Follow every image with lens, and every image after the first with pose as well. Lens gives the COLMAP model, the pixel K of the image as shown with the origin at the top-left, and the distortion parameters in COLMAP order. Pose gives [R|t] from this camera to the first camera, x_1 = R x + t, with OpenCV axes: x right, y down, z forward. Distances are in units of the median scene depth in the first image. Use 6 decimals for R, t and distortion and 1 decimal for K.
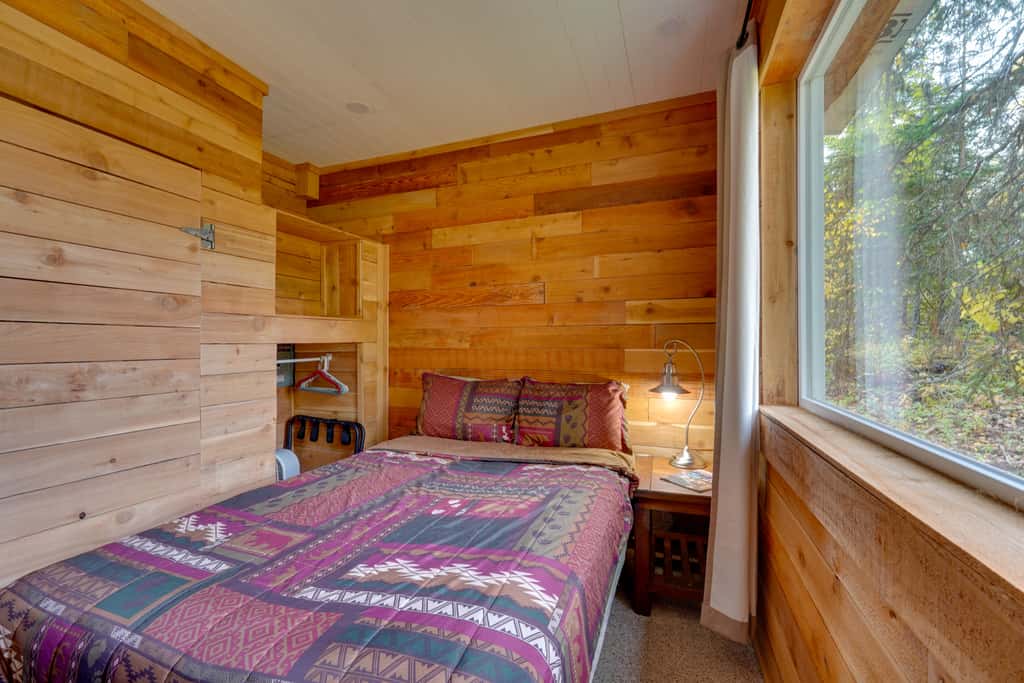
lens RADIAL K [[430.6, 0, 478.6], [0, 430.6, 345.8], [0, 0, 1]] dist [0.001636, -0.000244]
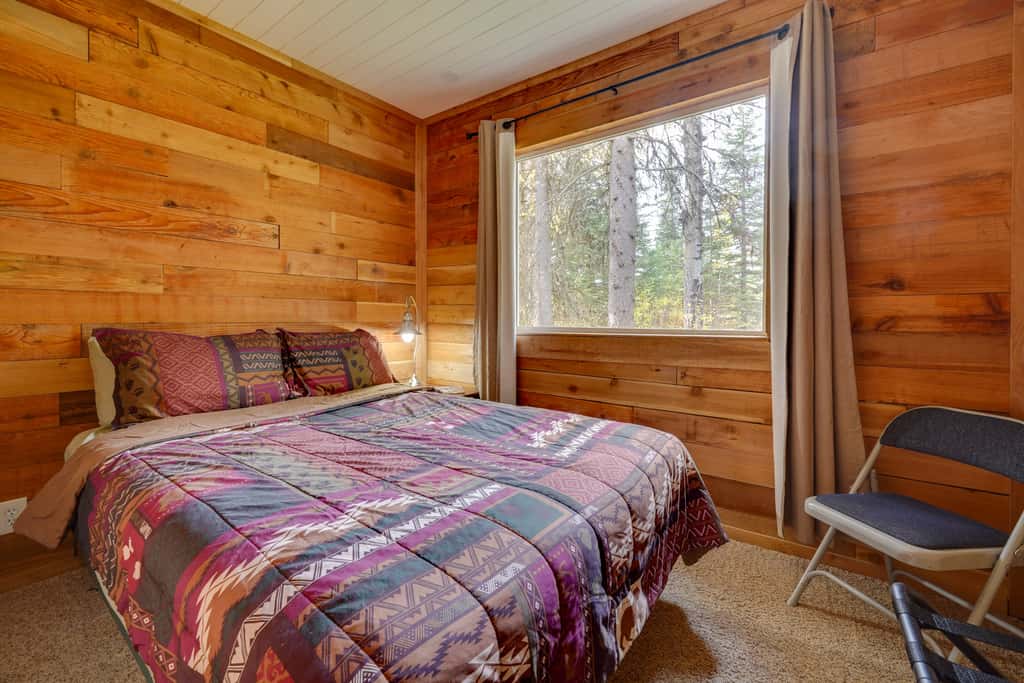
lens RADIAL K [[430.6, 0, 532.3], [0, 430.6, 319.5], [0, 0, 1]] dist [0.001636, -0.000244]
pose [[0.232298, 0.000913, 0.972644, -0.617044], [-0.002566, 0.999997, -0.000326, 0.050936], [-0.972641, -0.002421, 0.232299, 0.272091]]
